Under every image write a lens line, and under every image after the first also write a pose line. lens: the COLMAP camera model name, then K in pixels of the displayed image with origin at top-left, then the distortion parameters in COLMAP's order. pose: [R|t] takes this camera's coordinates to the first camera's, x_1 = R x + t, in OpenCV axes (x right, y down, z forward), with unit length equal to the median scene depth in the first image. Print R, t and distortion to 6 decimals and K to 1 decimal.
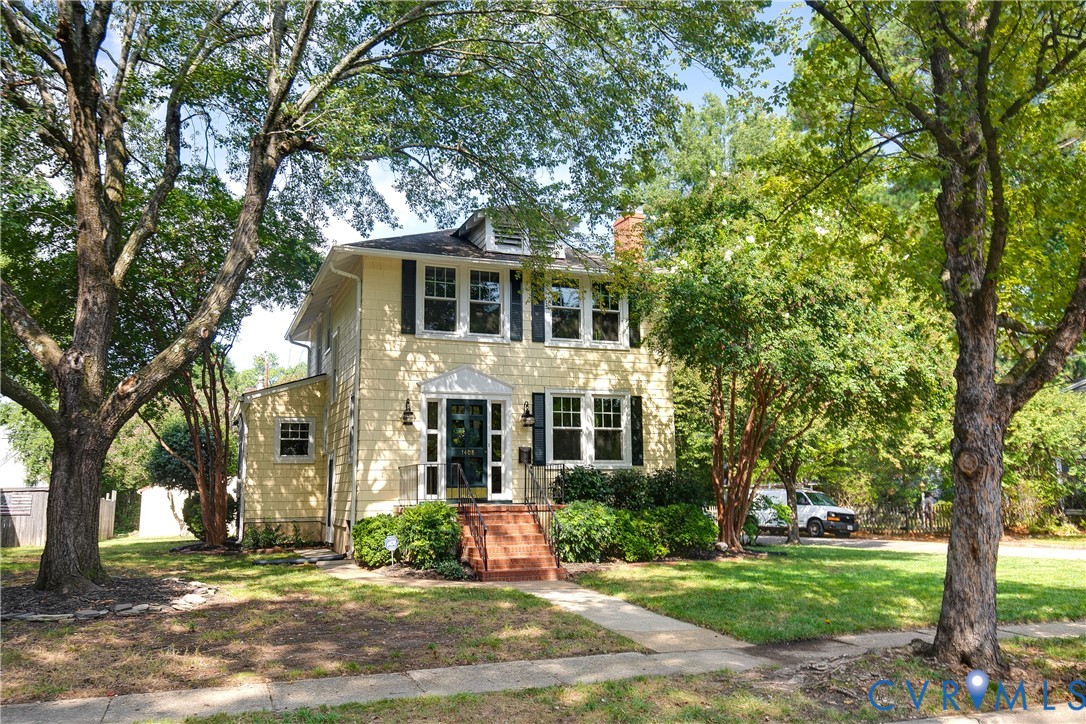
lens RADIAL K [[874.3, 0, 543.6], [0, 874.3, 356.8], [0, 0, 1]] dist [0.011012, 0.008468]
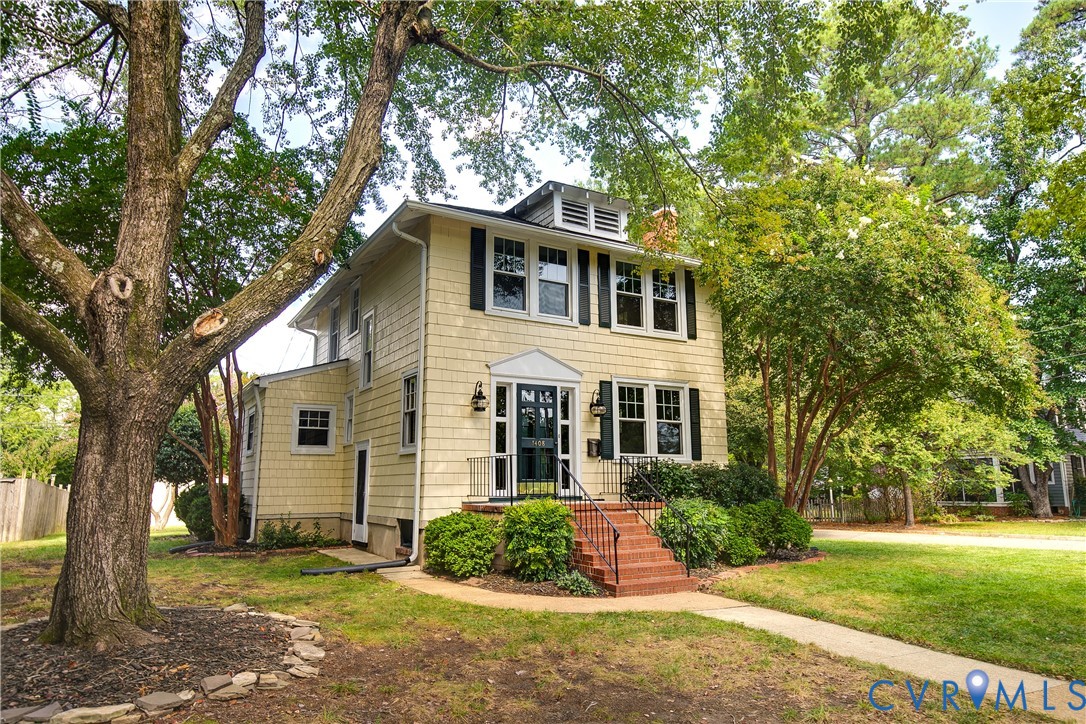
lens RADIAL K [[695.7, 0, 543.0], [0, 695.7, 362.0], [0, 0, 1]] dist [-0.005084, 0.004270]
pose [[0.987167, 0.032599, 0.156326, -0.188619], [-0.029155, 0.999280, -0.024271, 0.040813], [-0.157005, 0.019402, 0.987407, 0.274720]]
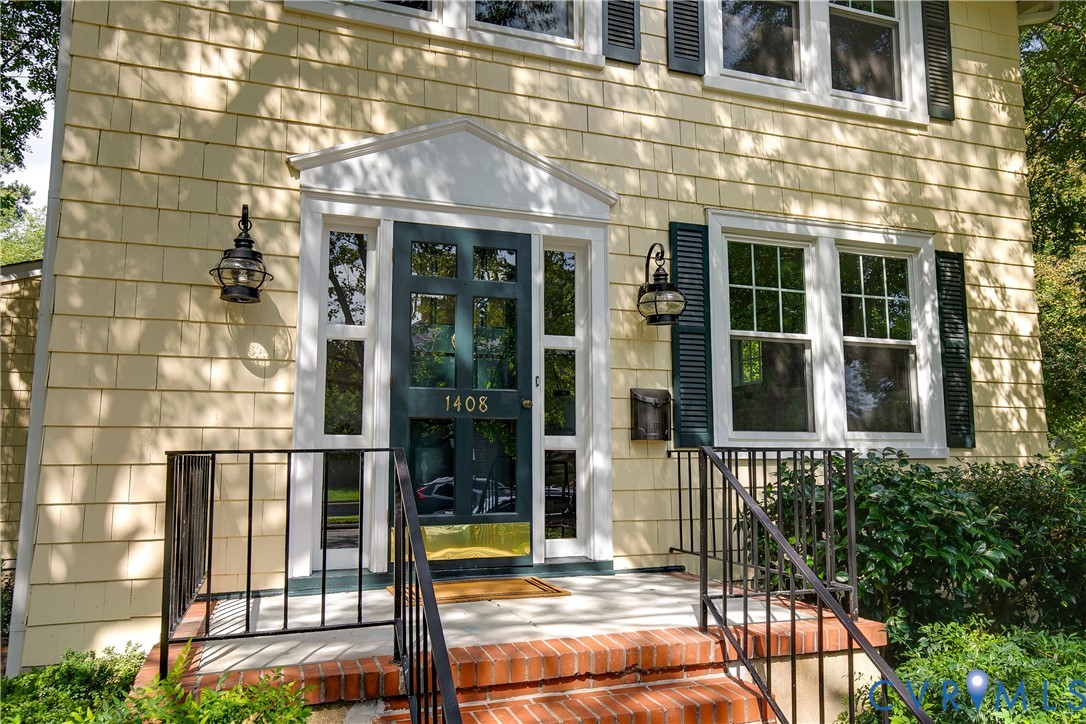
lens RADIAL K [[807.8, 0, 546.3], [0, 807.8, 376.6], [0, 0, 1]] dist [-0.007939, -0.002245]
pose [[0.999680, 0.005297, -0.024735, -0.050423], [-0.004168, 0.998957, 0.045471, 0.083970], [0.024950, -0.045353, 0.998659, 0.696172]]
